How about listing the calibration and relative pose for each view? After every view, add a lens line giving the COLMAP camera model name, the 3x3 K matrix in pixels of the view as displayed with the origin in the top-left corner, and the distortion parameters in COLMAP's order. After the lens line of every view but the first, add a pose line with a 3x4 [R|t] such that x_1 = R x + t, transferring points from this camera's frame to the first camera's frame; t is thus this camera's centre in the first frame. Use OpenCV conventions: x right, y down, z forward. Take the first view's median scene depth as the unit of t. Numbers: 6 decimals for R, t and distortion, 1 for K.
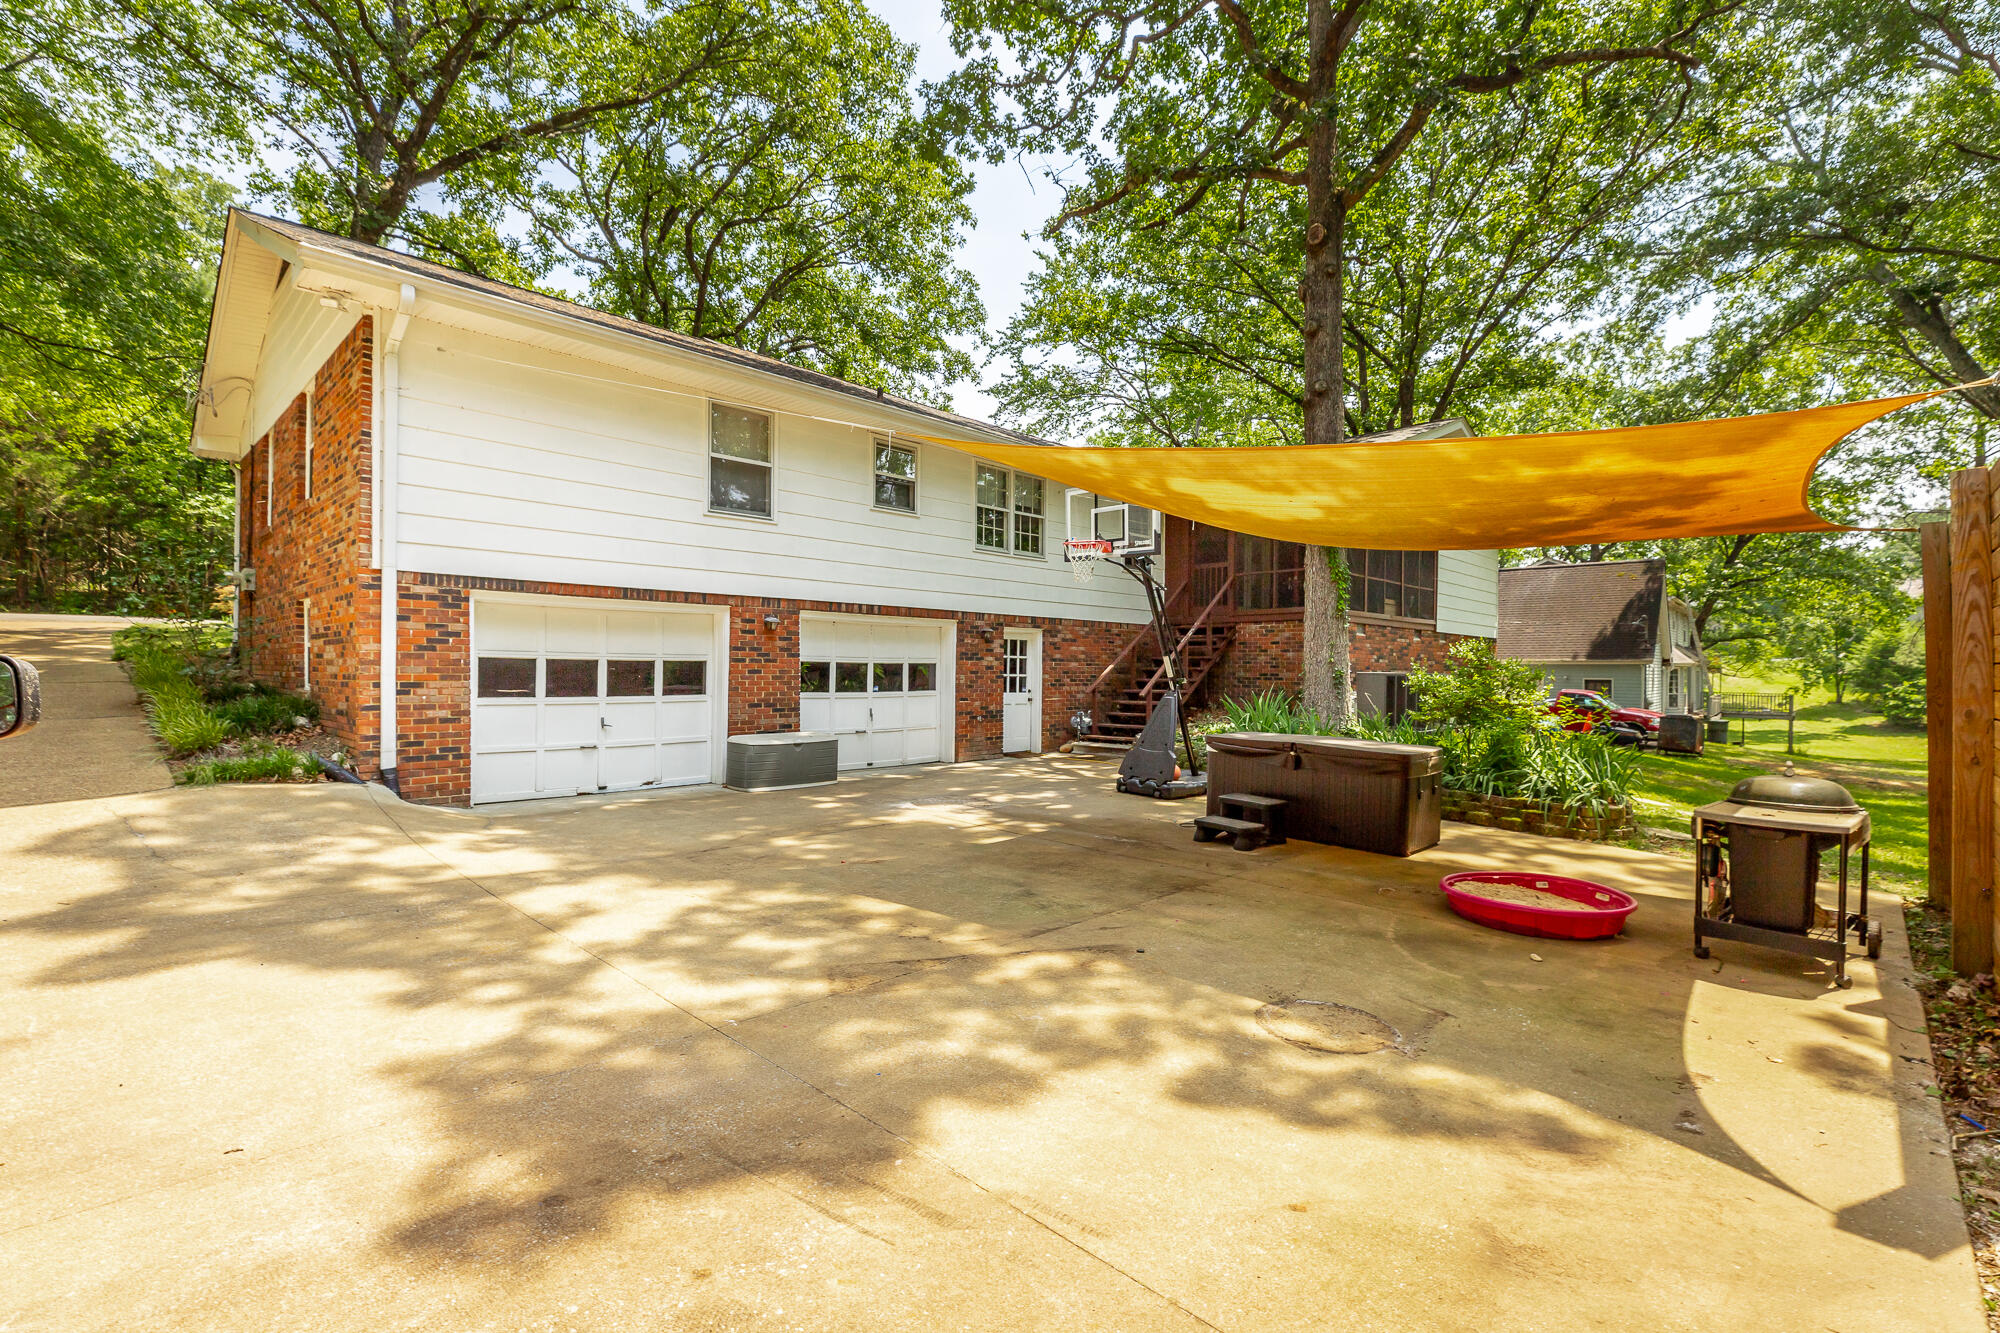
lens RADIAL K [[891.7, 0, 1006.6], [0, 891.7, 653.0], [0, 0, 1]] dist [-0.000453, -0.000056]
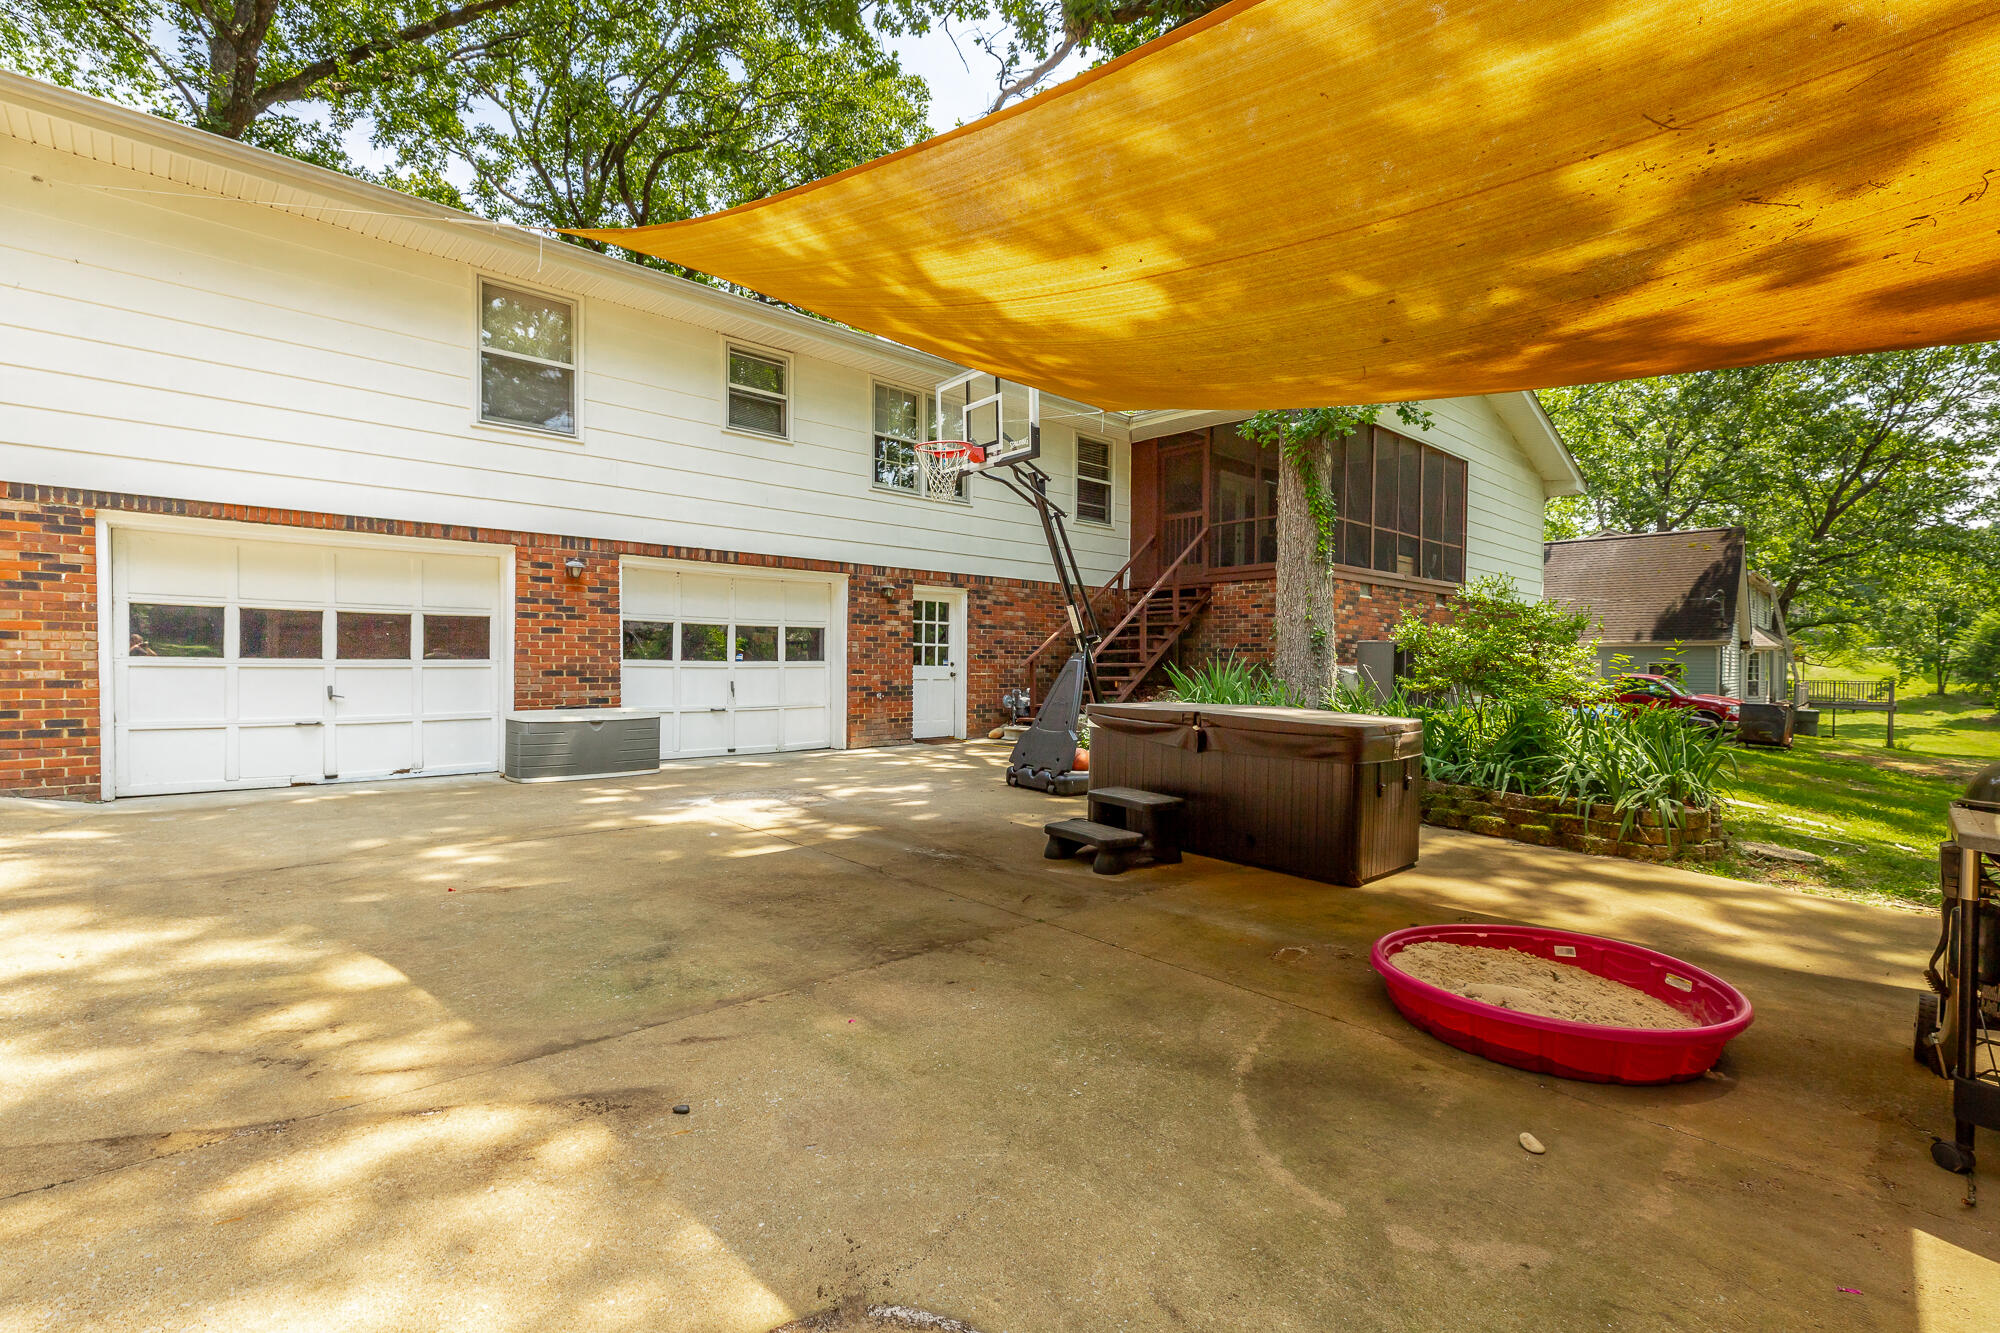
lens RADIAL K [[902.2, 0, 995.5], [0, 902.2, 654.8], [0, 0, 1]] dist [0.001312, 0.000332]
pose [[0.998642, -0.002582, -0.052027, 0.146312], [0.003006, 0.999963, 0.008066, 0.036609], [0.052004, -0.008212, 0.998613, 0.223107]]
